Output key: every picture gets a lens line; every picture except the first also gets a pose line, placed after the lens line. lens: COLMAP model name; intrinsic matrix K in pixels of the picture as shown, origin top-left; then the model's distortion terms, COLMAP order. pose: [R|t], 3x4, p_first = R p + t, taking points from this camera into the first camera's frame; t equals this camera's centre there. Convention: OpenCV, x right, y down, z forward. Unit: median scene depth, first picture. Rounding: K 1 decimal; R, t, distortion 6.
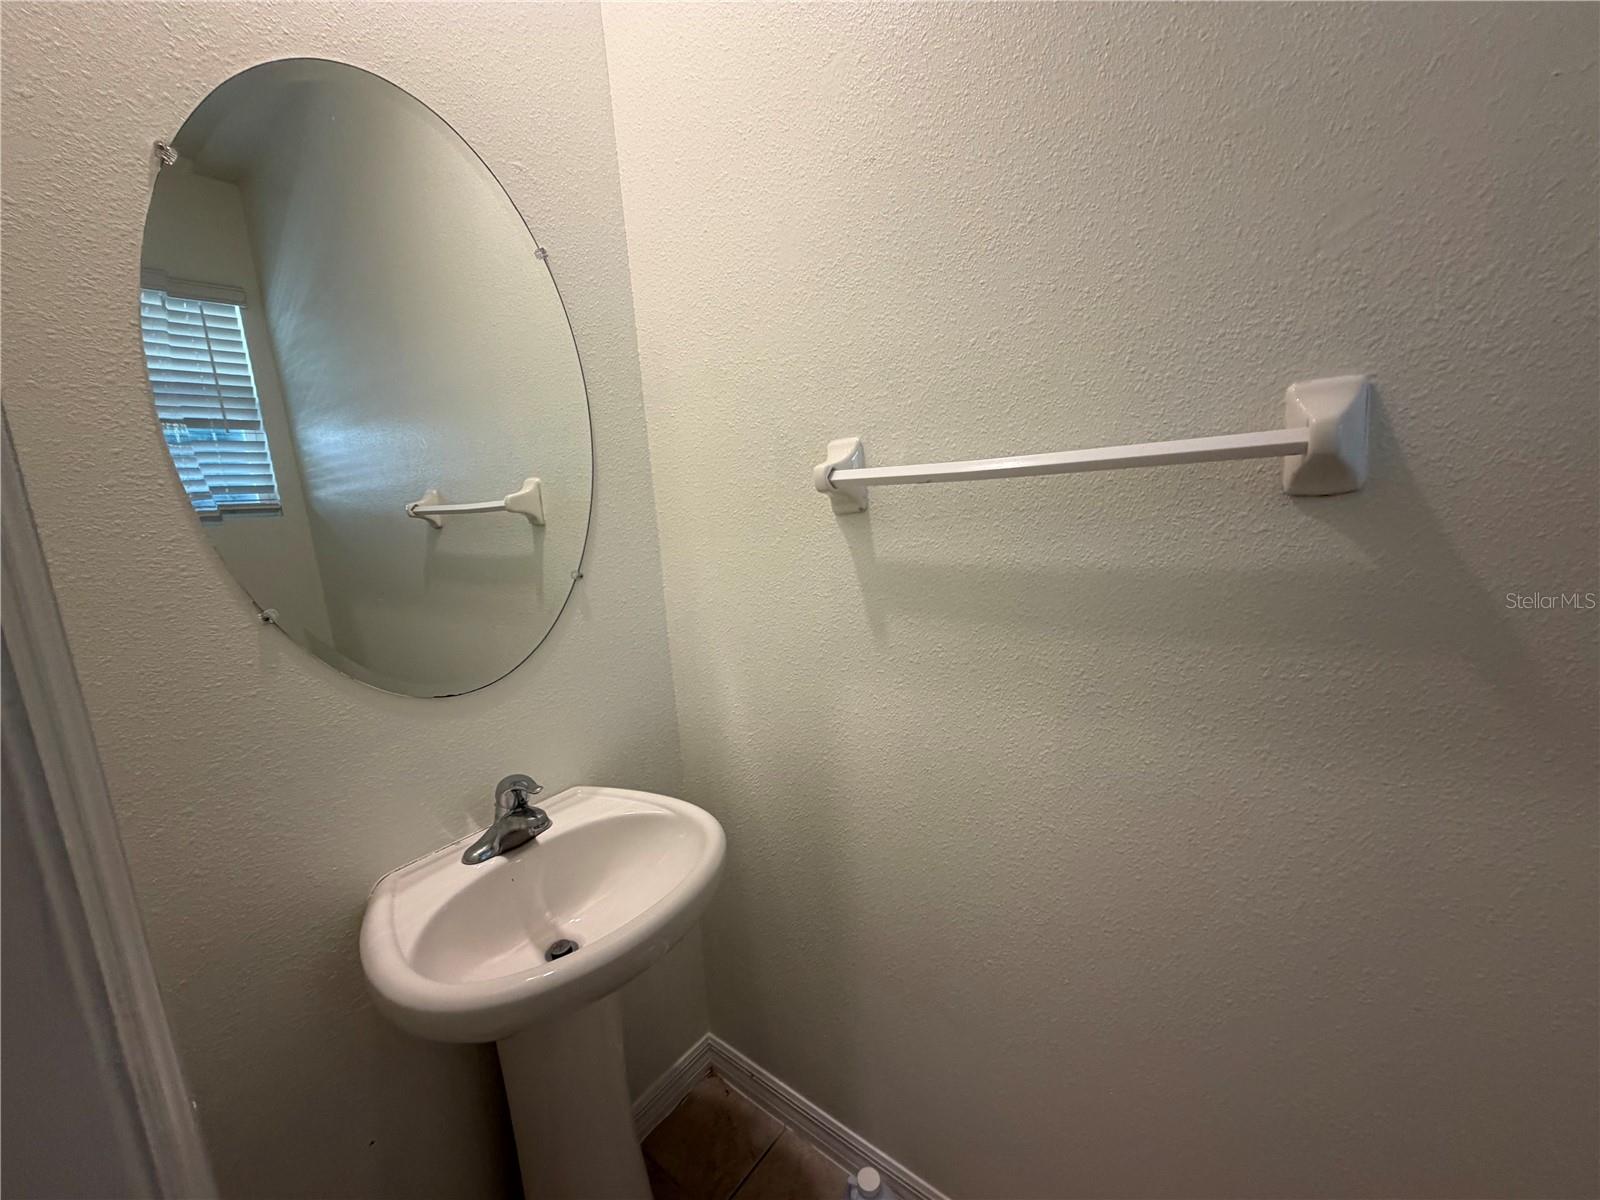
lens RADIAL K [[637.8, 0, 800.0], [0, 637.8, 600.0], [0, 0, 1]] dist [-0.000206, 0.000230]
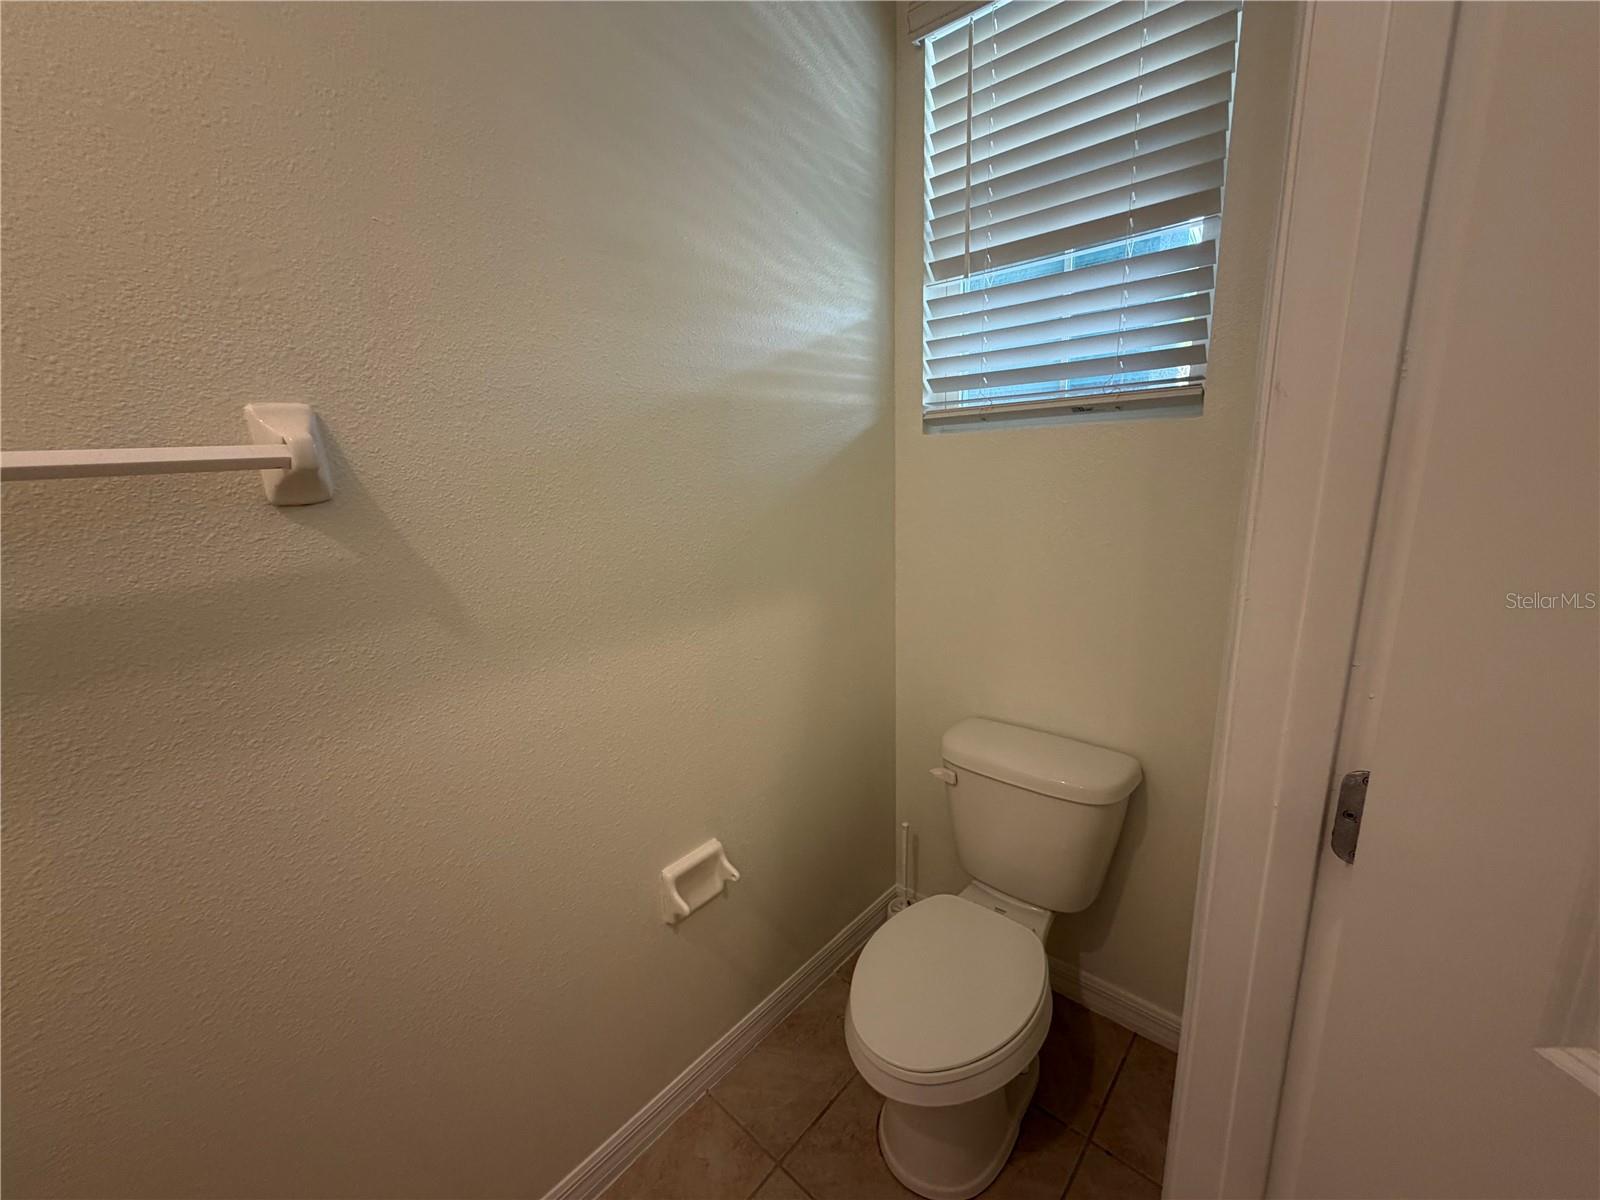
lens RADIAL K [[637.8, 0, 800.0], [0, 637.8, 600.0], [0, 0, 1]] dist [-0.000206, 0.000230]
pose [[0.067827, -0.162307, 0.984406, -0.282104], [0.204314, 0.968027, 0.145529, 0.018236], [-0.976553, 0.191257, 0.098821, 0.039484]]
